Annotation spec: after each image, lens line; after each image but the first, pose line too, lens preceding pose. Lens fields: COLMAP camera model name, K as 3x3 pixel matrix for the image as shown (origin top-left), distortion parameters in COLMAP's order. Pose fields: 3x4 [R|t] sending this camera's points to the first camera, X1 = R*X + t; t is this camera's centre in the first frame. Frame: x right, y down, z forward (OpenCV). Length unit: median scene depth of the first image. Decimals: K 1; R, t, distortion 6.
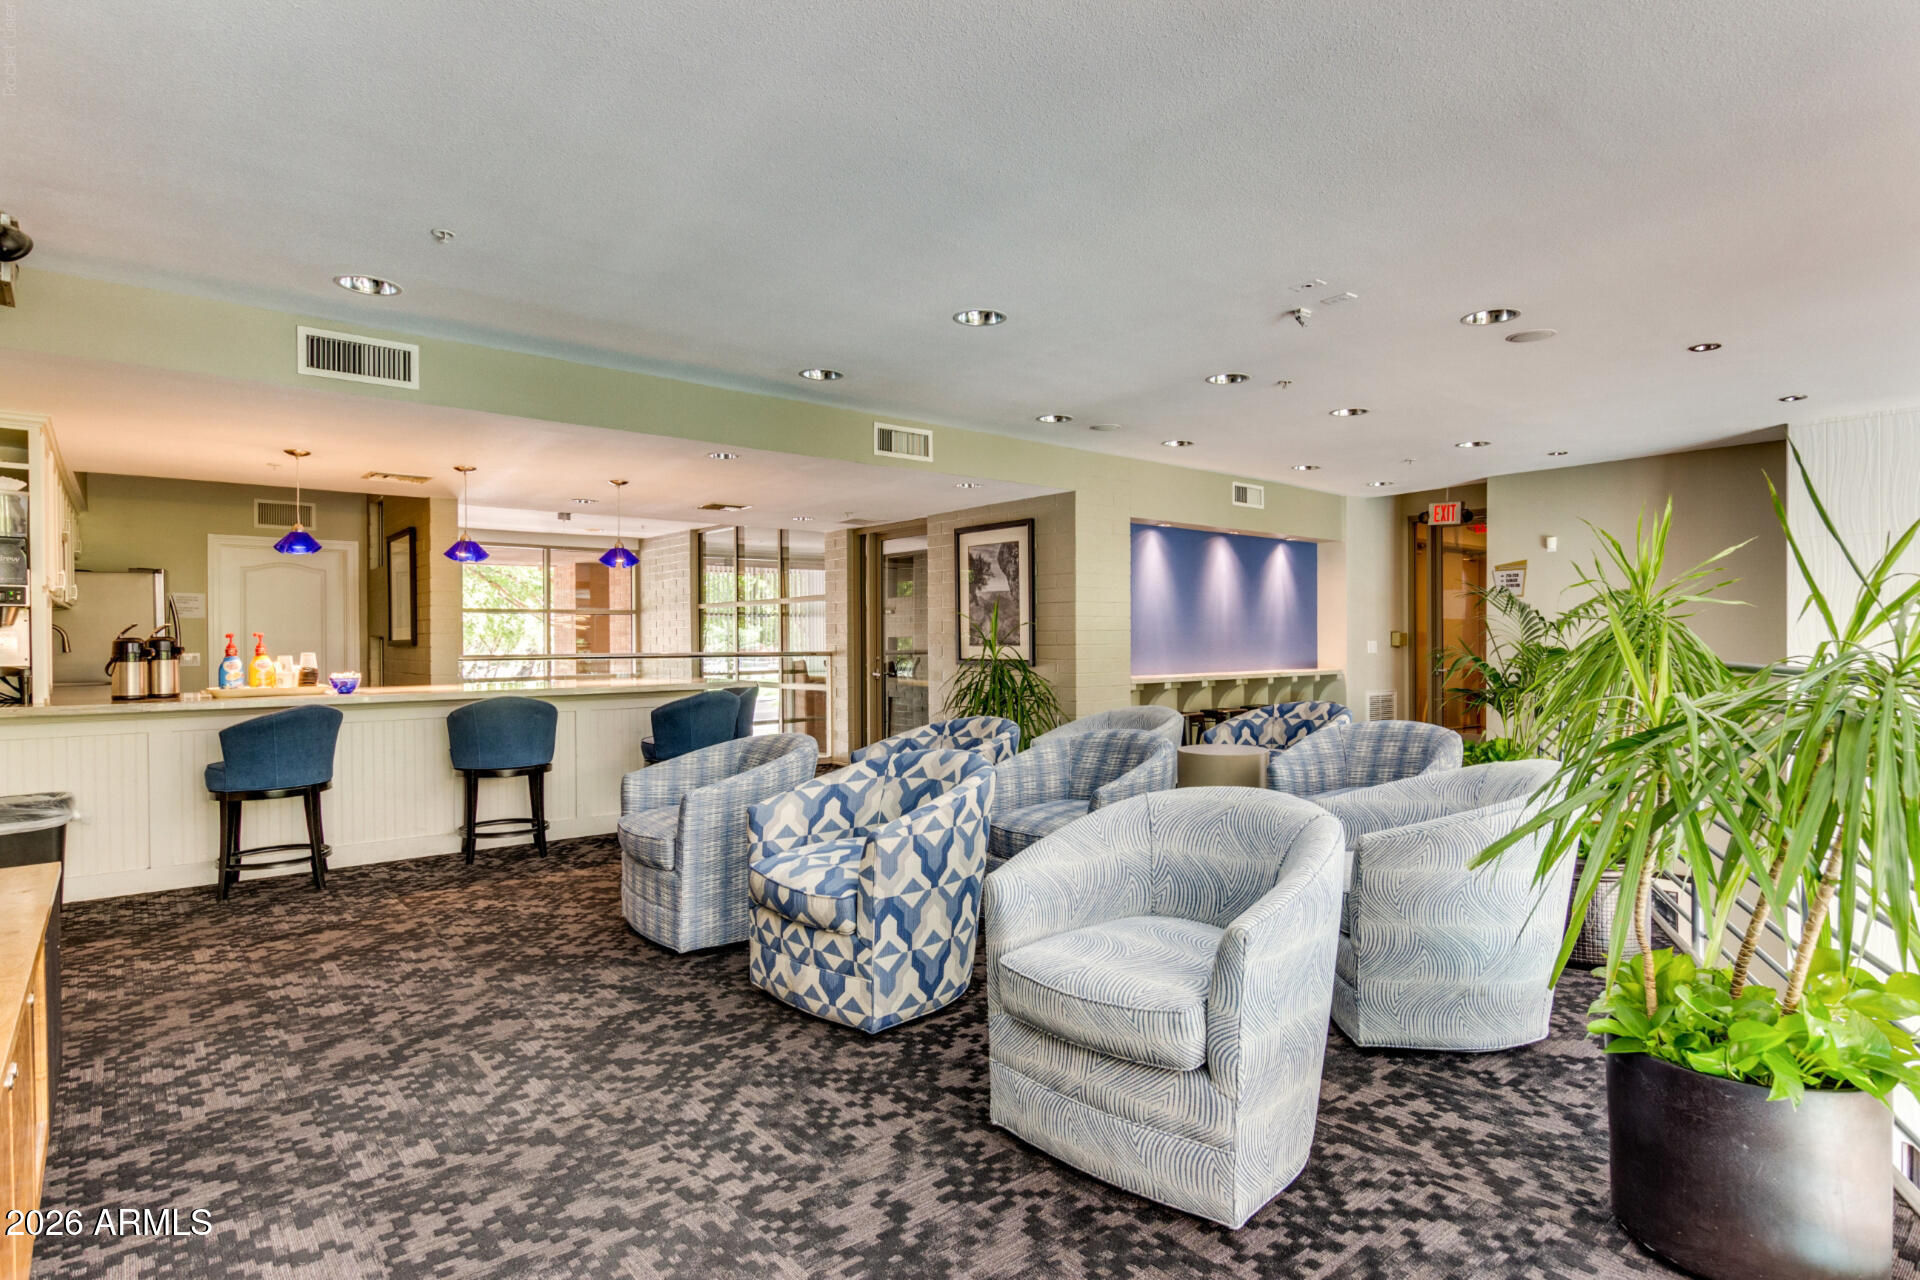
lens RADIAL K [[976.6, 0, 968.3], [0, 976.6, 644.1], [0, 0, 1]] dist [0.003262, -0.000077]
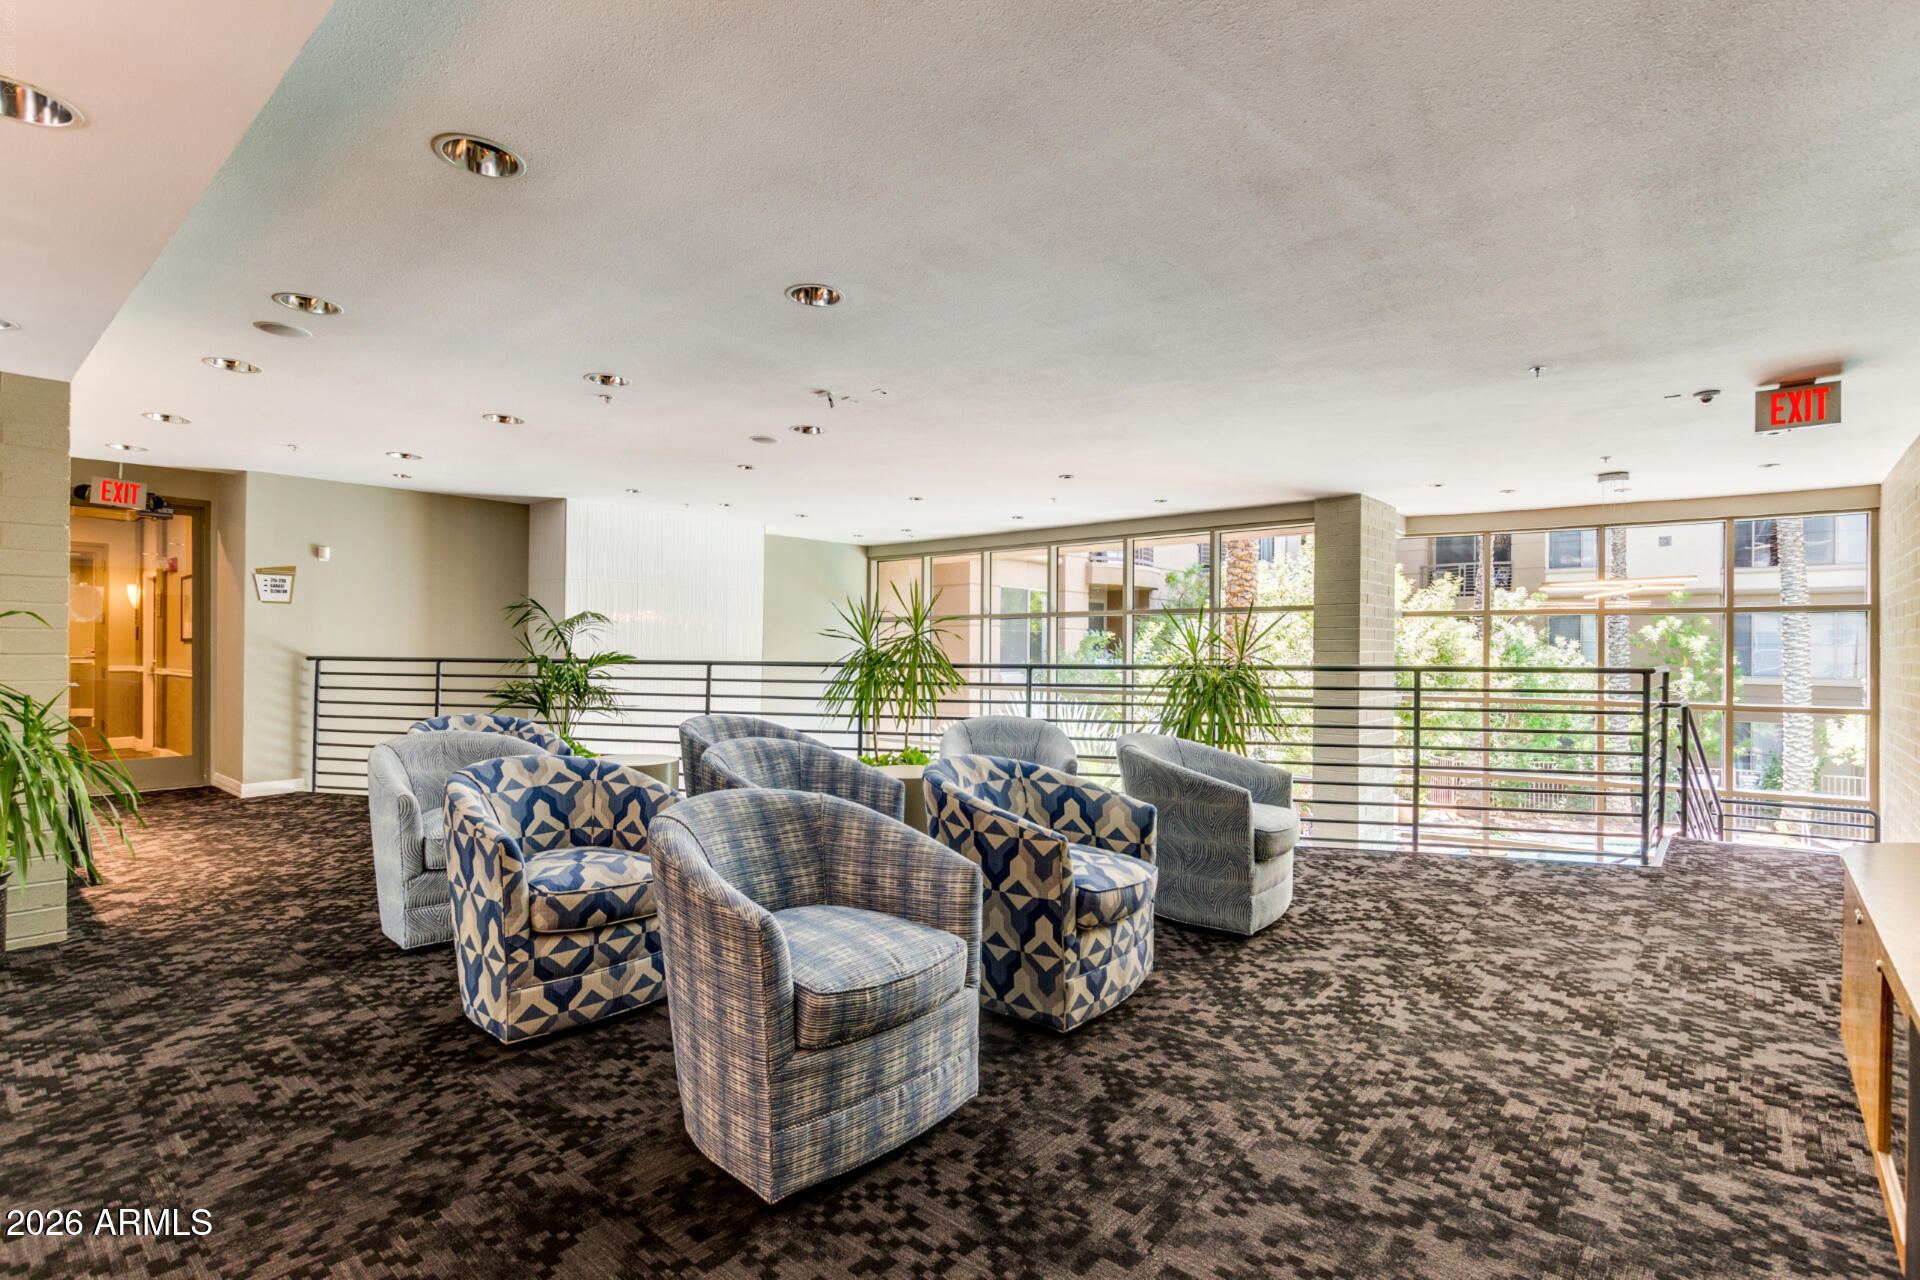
lens RADIAL K [[862.0, 0, 969.3], [0, 862.0, 644.4], [0, 0, 1]] dist [-0.002923, -0.000394]
pose [[-0.124498, 0.007973, 0.992188, -1.358084], [0.001510, 0.999968, -0.007846, -0.000102], [-0.992219, 0.000521, -0.124506, 1.623756]]
